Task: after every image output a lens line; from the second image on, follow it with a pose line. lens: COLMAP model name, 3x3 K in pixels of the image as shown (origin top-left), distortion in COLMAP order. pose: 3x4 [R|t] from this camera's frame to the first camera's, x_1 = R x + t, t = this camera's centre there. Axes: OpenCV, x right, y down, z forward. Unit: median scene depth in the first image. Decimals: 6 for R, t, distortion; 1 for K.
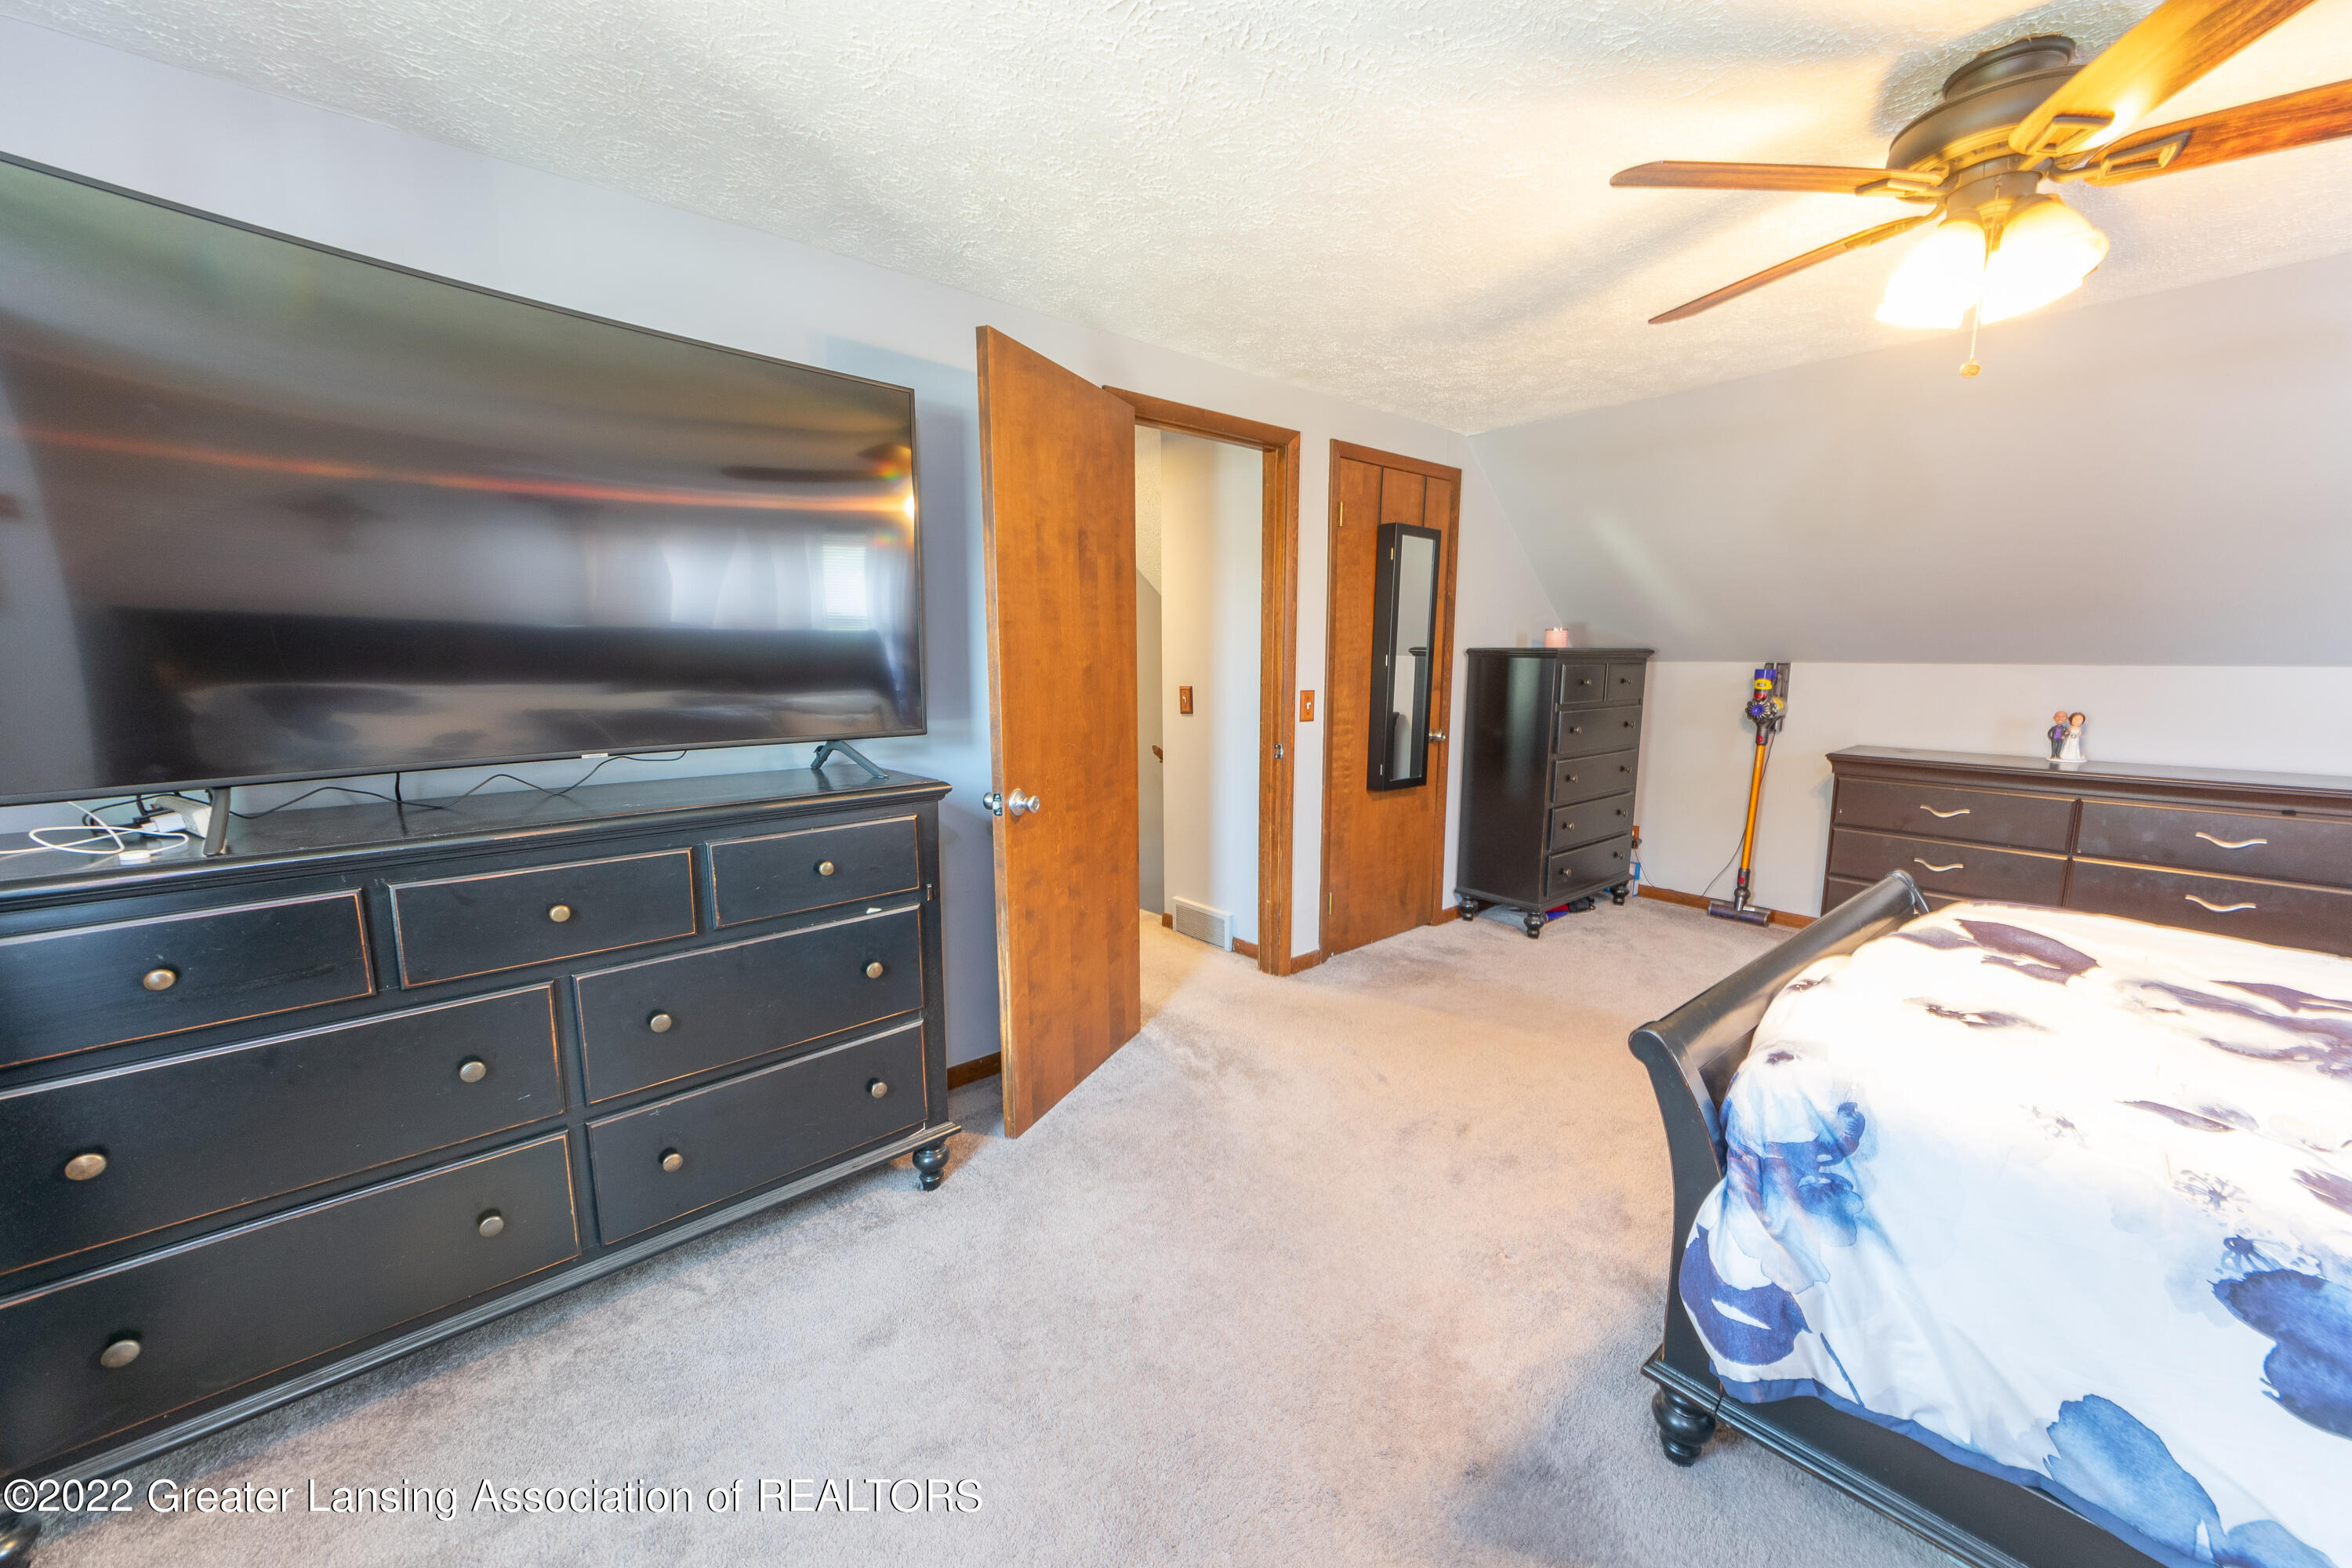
lens RADIAL K [[867.2, 0, 1176.0], [0, 867.2, 784.0], [0, 0, 1]] dist [-0.001841, -0.000124]
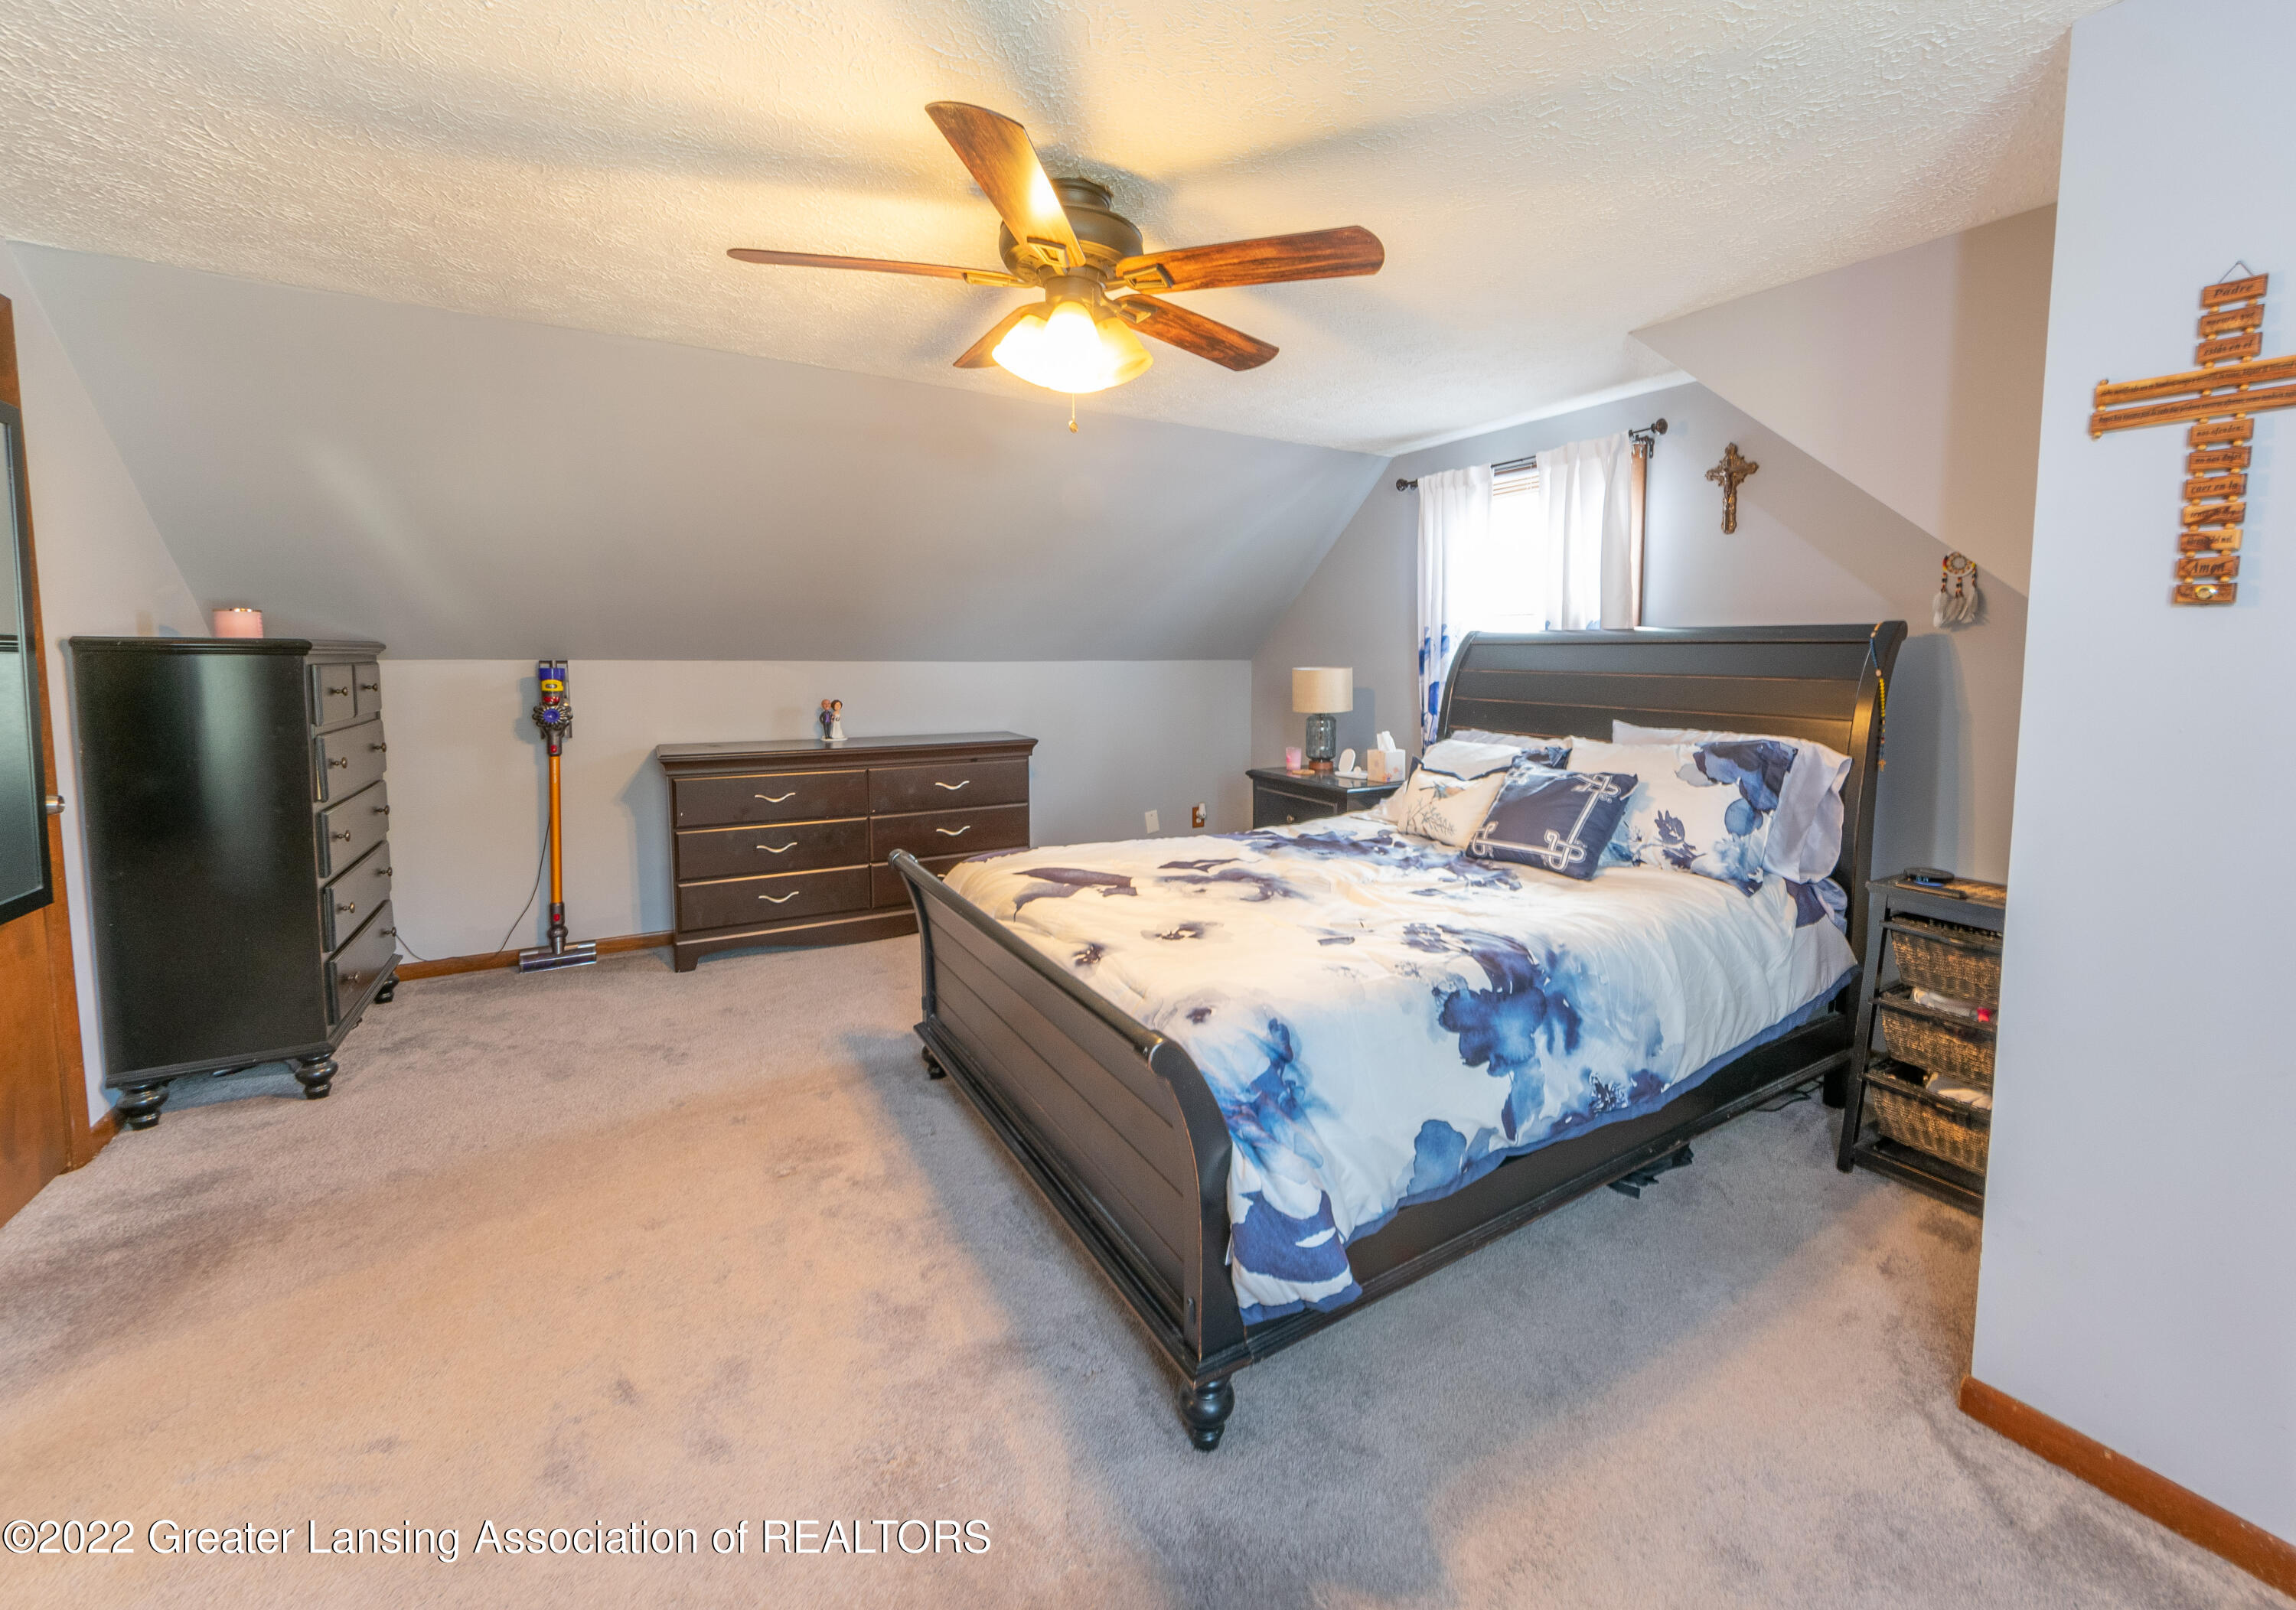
lens RADIAL K [[921.9, 0, 1223.6], [0, 921.9, 718.8], [0, 0, 1]] dist [-0.001456, -0.000247]
pose [[0.142539, -0.066746, 0.987536, -0.137787], [0.138912, 0.989198, 0.046808, -0.034775], [-0.979993, 0.130509, 0.150272, 0.229975]]
